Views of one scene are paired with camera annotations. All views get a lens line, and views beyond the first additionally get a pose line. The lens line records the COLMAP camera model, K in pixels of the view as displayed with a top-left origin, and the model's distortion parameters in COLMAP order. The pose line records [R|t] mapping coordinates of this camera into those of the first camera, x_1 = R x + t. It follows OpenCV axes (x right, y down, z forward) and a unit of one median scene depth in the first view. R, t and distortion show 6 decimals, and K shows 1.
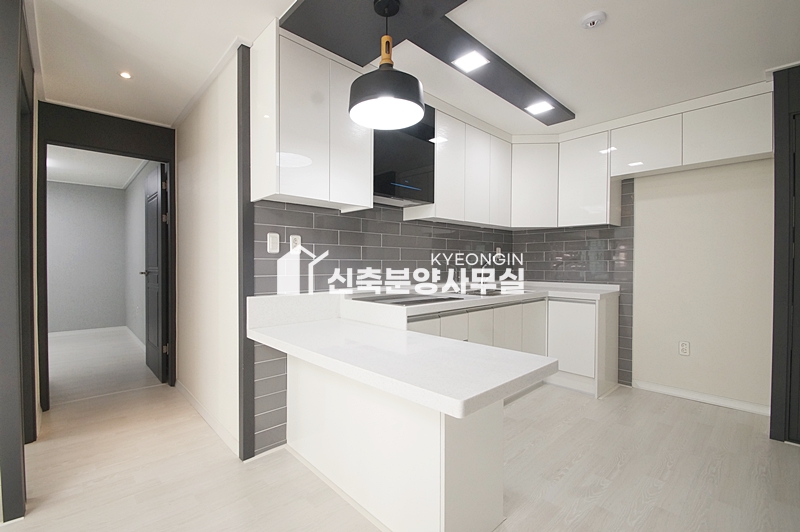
lens RADIAL K [[357.8, 0, 385.8], [0, 357.8, 264.5], [0, 0, 1]] dist [0.000096, -0.001779]
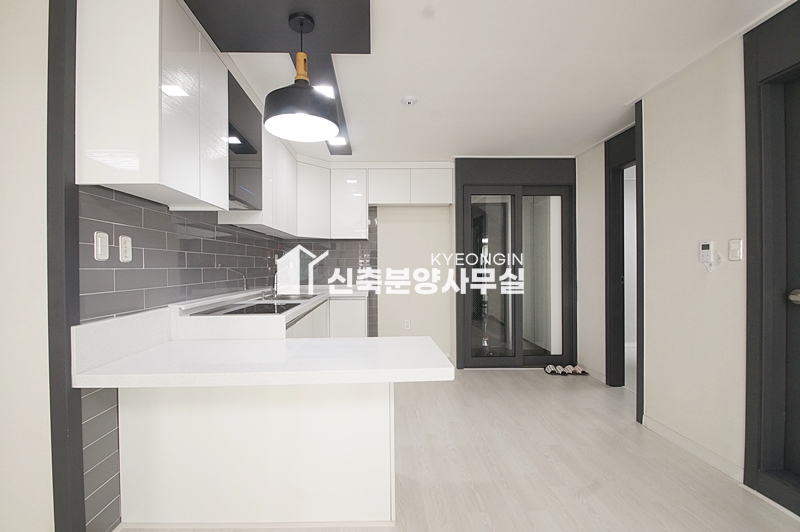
lens RADIAL K [[357.8, 0, 392.7], [0, 357.8, 265.0], [0, 0, 1]] dist [0.000096, -0.001779]
pose [[0.644550, -0.004928, 0.764546, -0.420500], [0.014450, 0.999879, -0.005737, -0.009198], [-0.764426, 0.014745, 0.644543, 0.094910]]
